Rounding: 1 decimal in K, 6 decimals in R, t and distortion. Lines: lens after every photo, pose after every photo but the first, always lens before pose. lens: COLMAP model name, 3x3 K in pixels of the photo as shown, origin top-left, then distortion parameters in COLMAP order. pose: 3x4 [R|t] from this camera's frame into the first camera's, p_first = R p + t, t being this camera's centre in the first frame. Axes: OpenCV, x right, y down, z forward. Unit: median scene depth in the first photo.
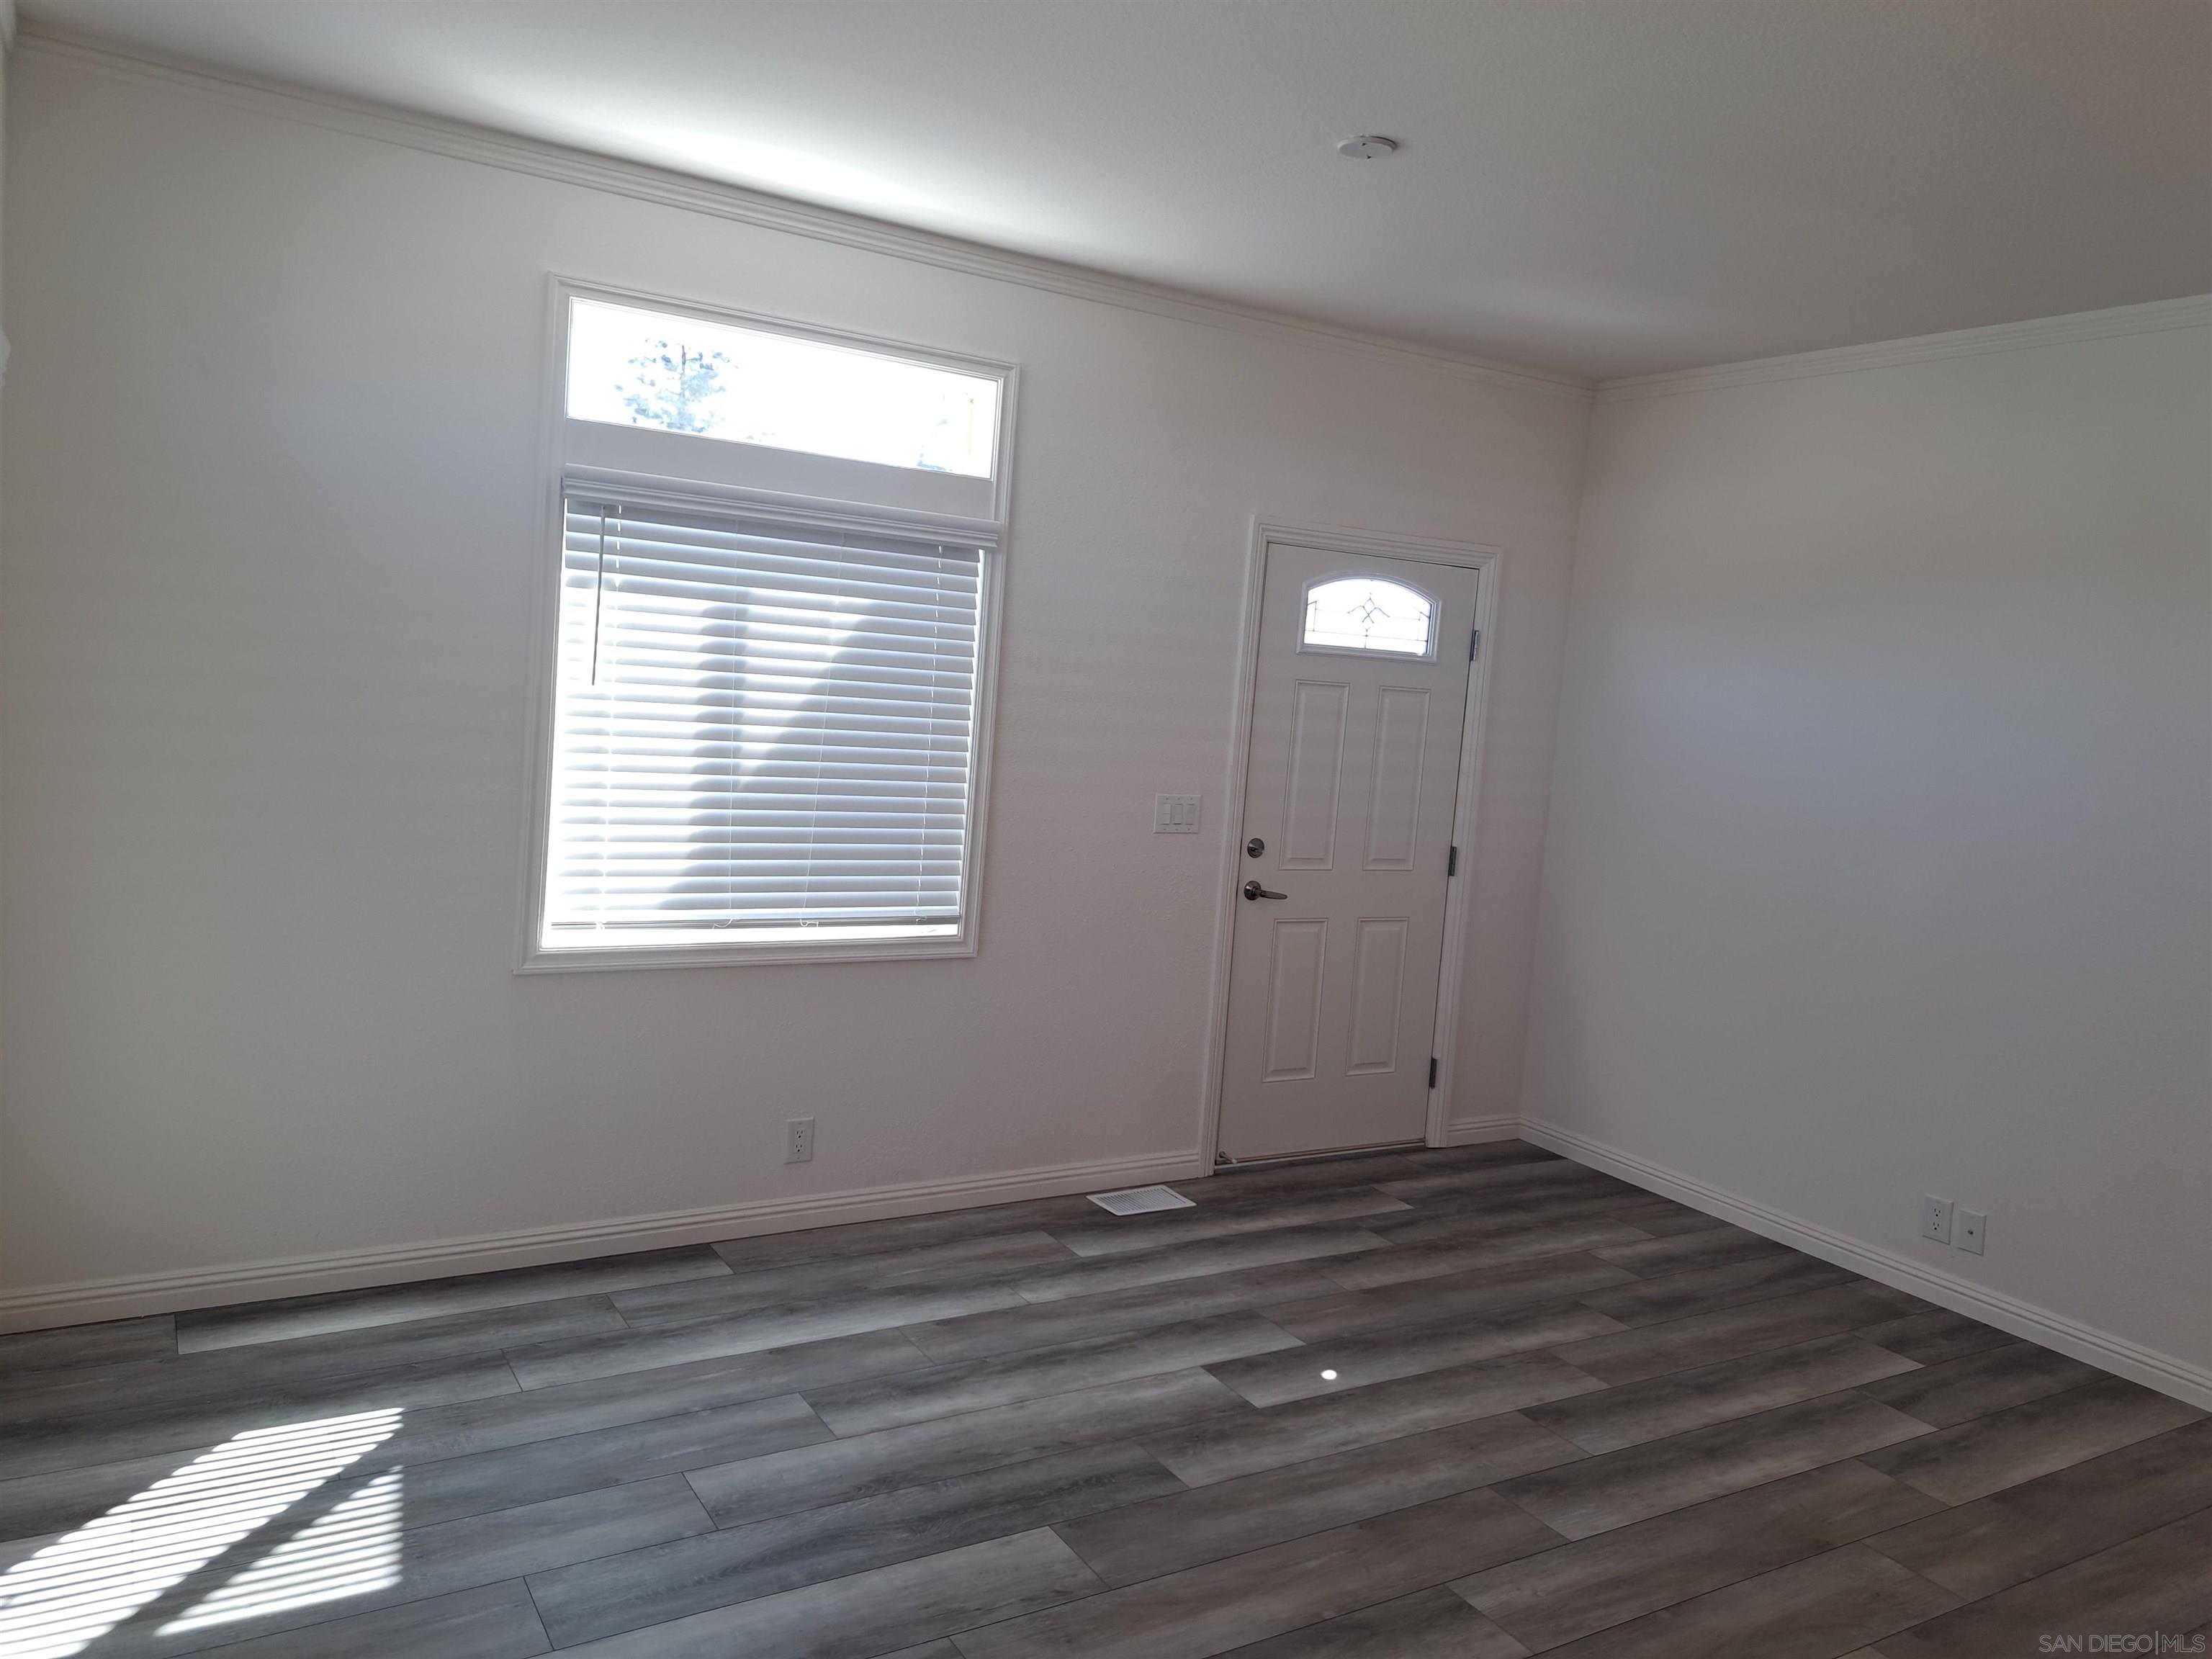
lens RADIAL K [[1587.5, 0, 1091.7], [0, 1587.5, 804.0], [0, 0, 1]] dist [0.070200, -0.068097]
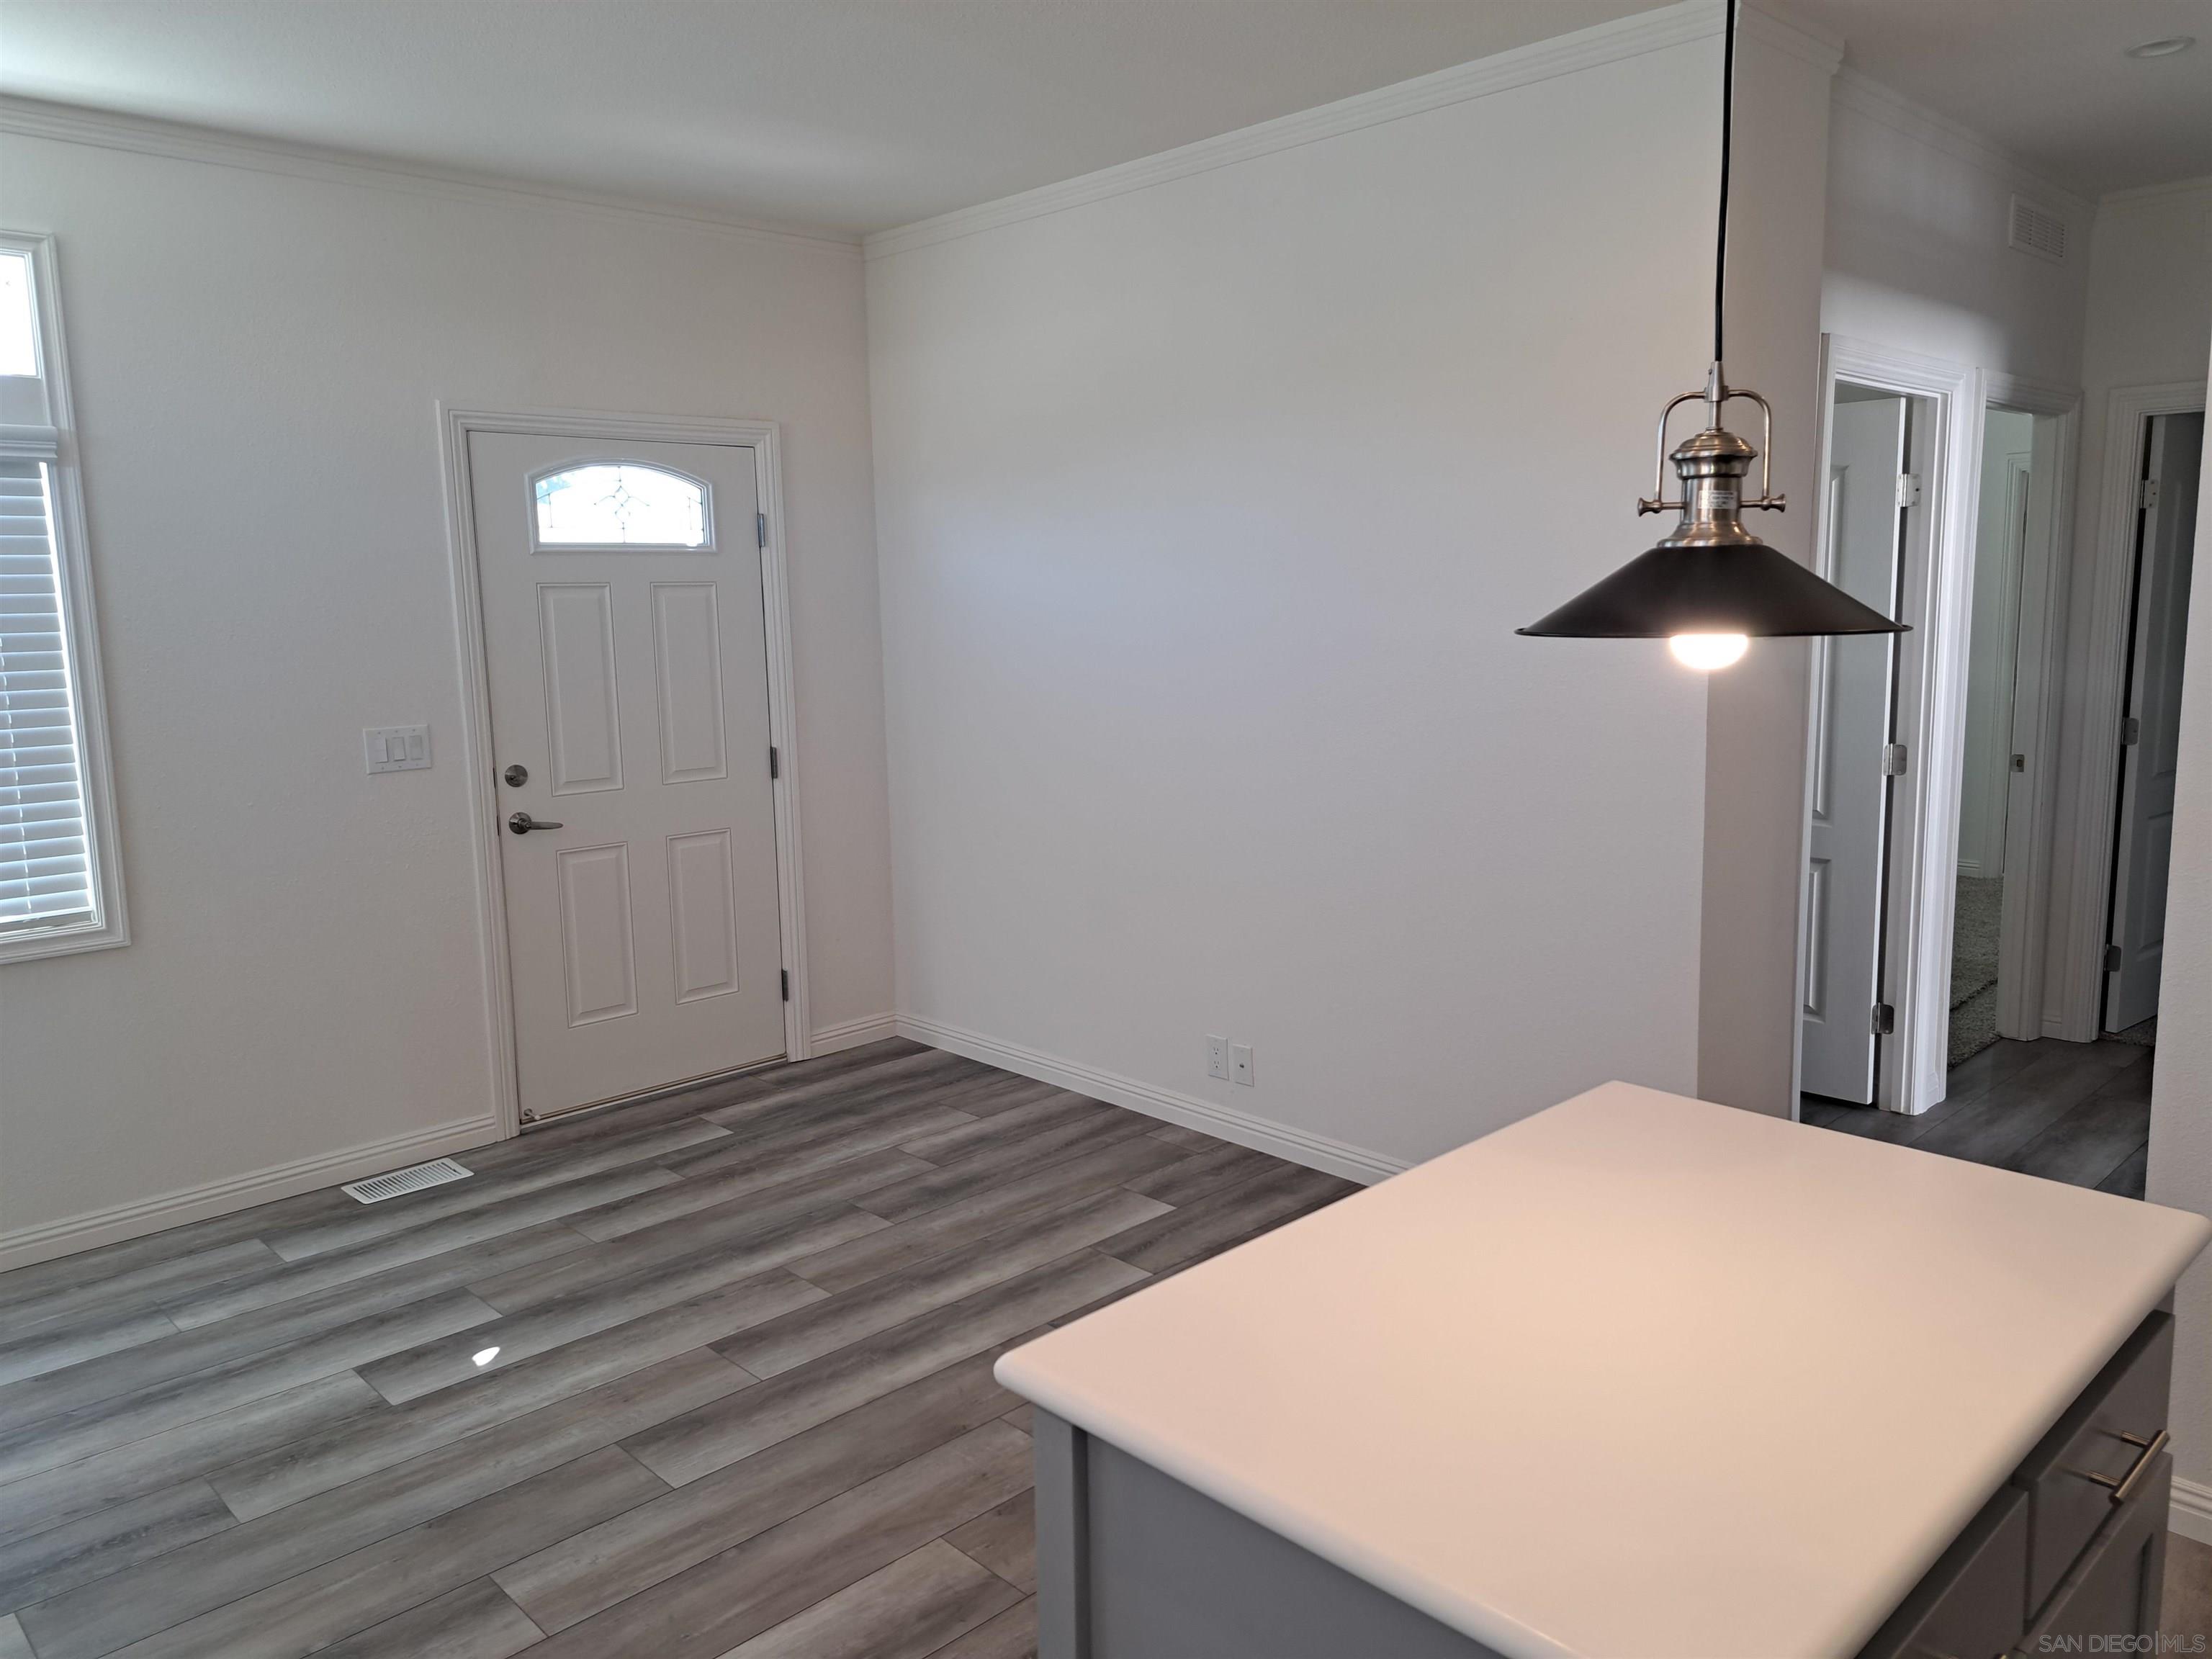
lens RADIAL K [[1587.5, 0, 1105.5], [0, 1587.5, 813.4], [0, 0, 1]] dist [0.070200, -0.068097]
pose [[0.970747, -0.127177, 0.203657, 0.295635], [0.114812, 0.990813, 0.071469, 0.028020], [-0.210875, -0.045996, 0.976430, 0.049766]]
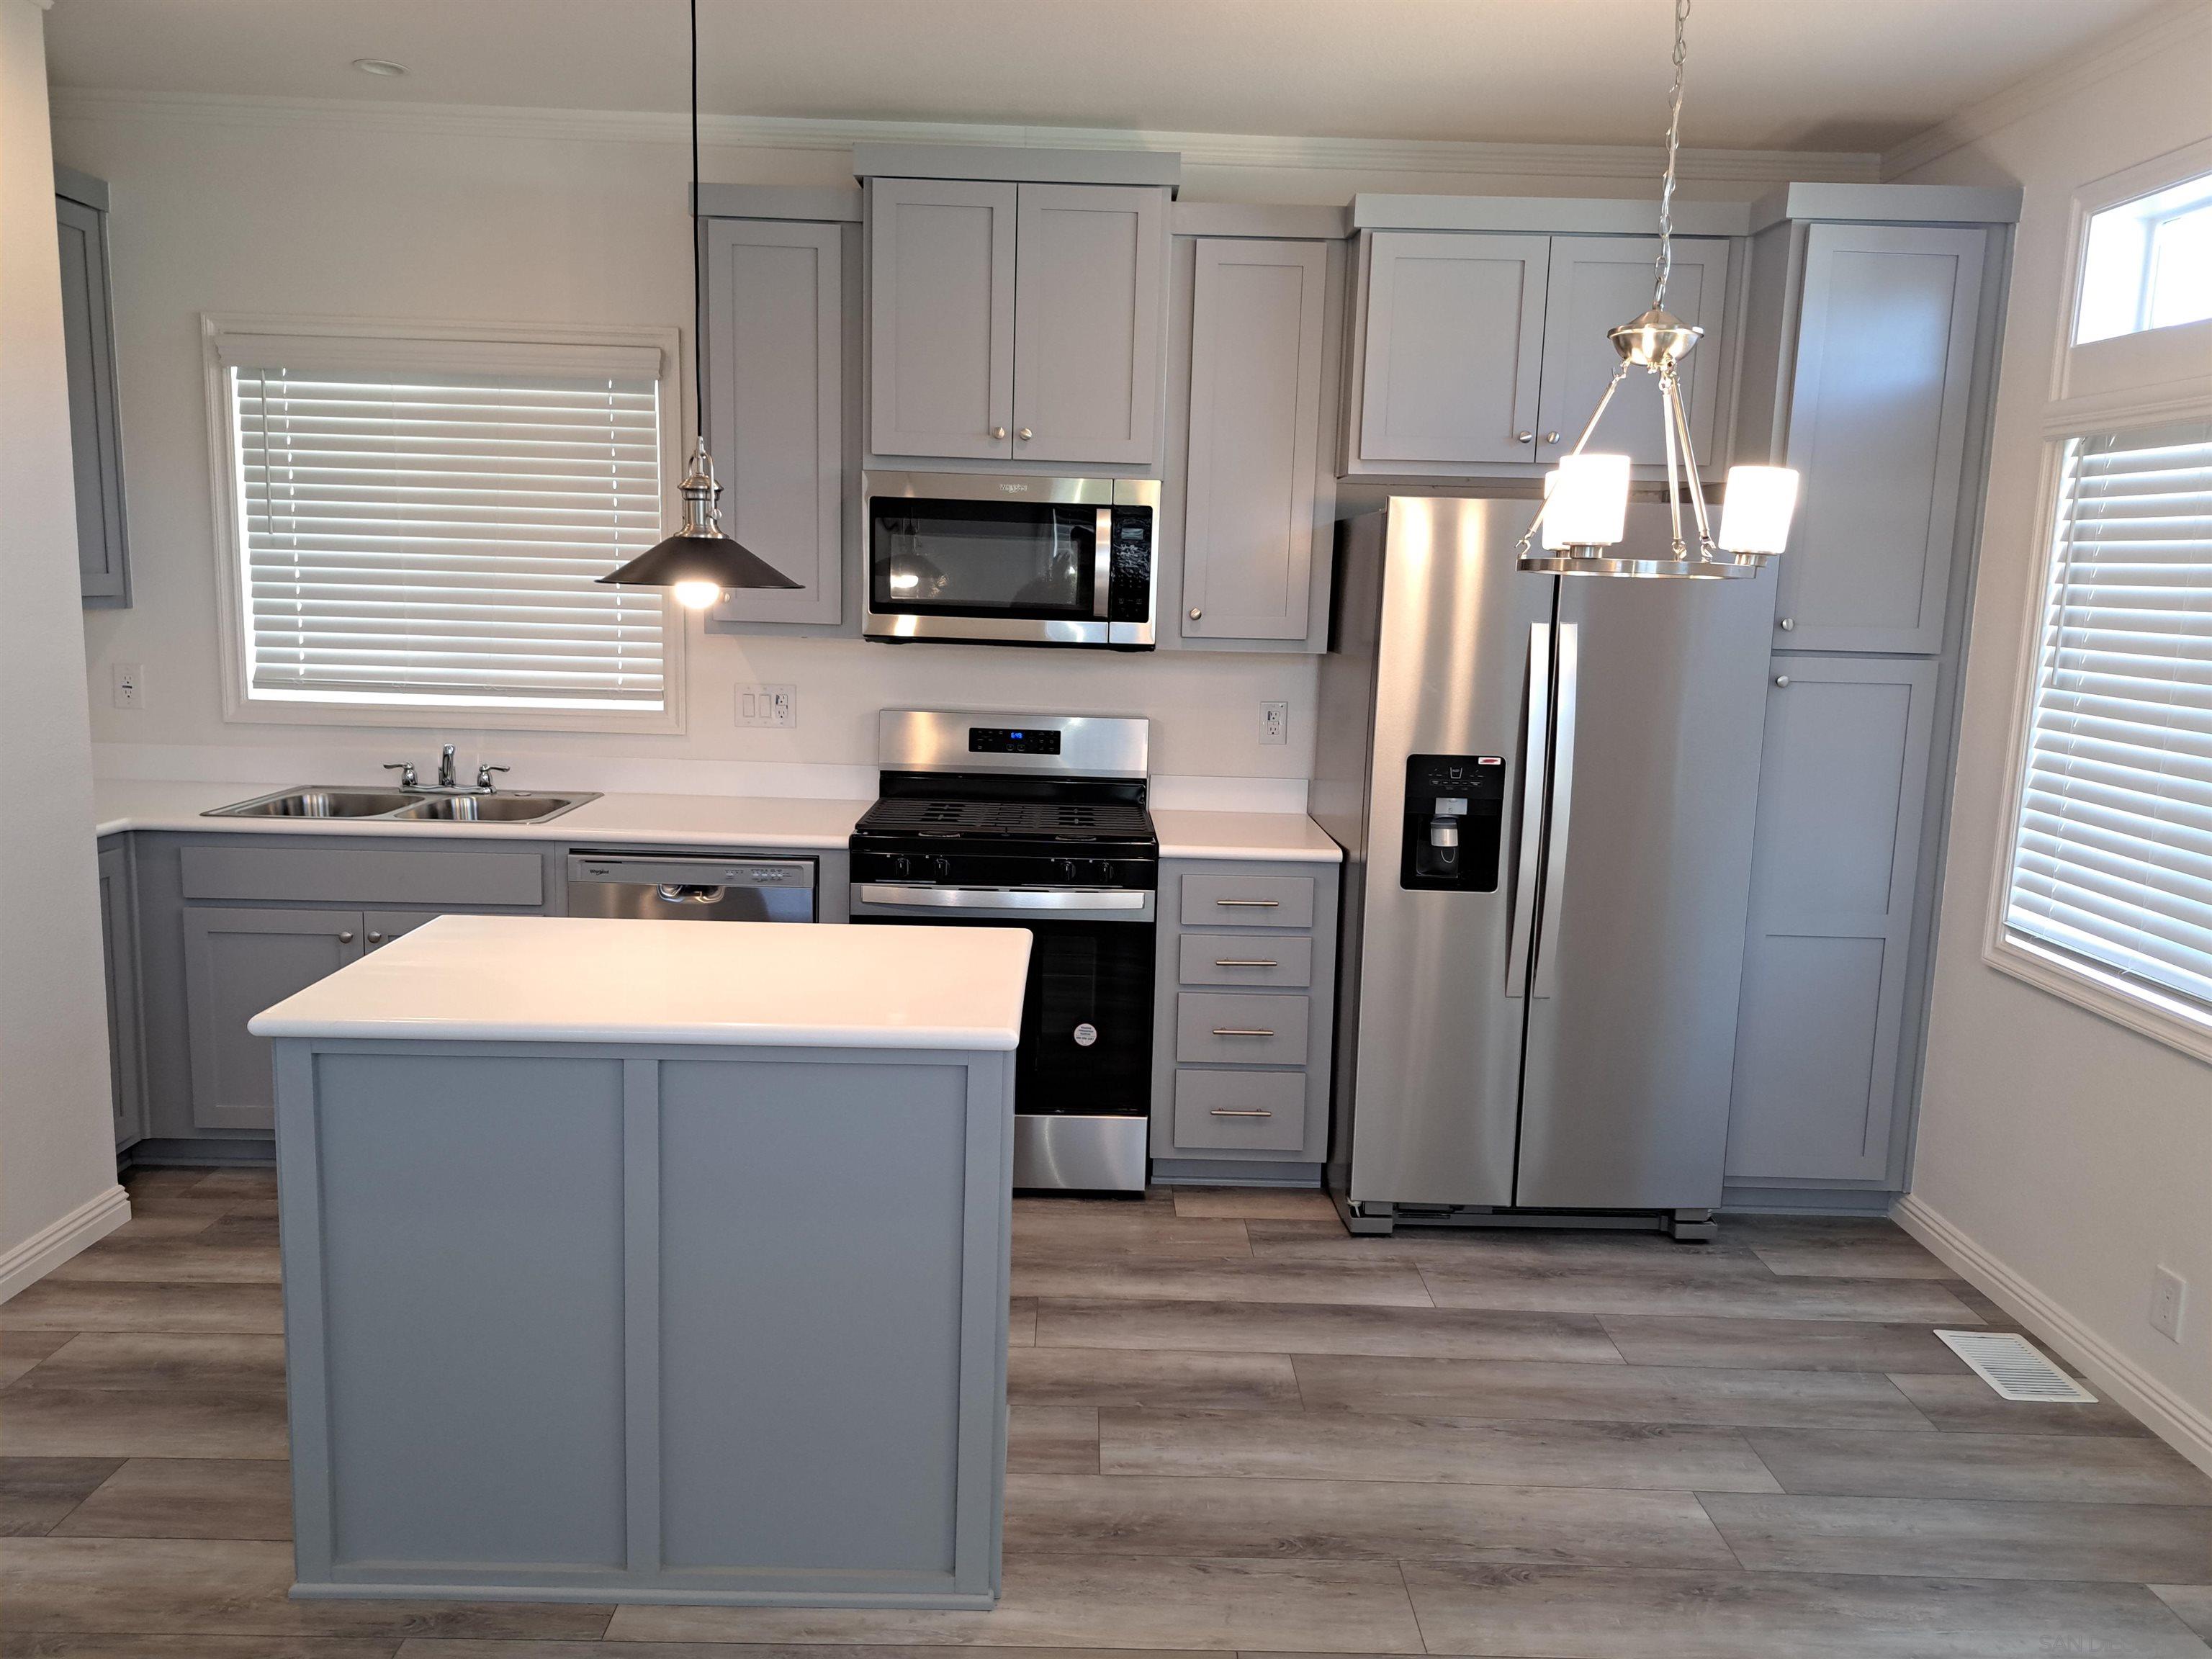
lens RADIAL K [[1587.5, 0, 1110.5], [0, 1587.5, 807.8], [0, 0, 1]] dist [0.070200, -0.068097]
pose [[-0.858101, -0.181475, 0.480343, 0.049680], [-0.054603, 0.962410, 0.266056, -0.060710], [-0.510570, 0.202075, -0.835754, 0.805800]]
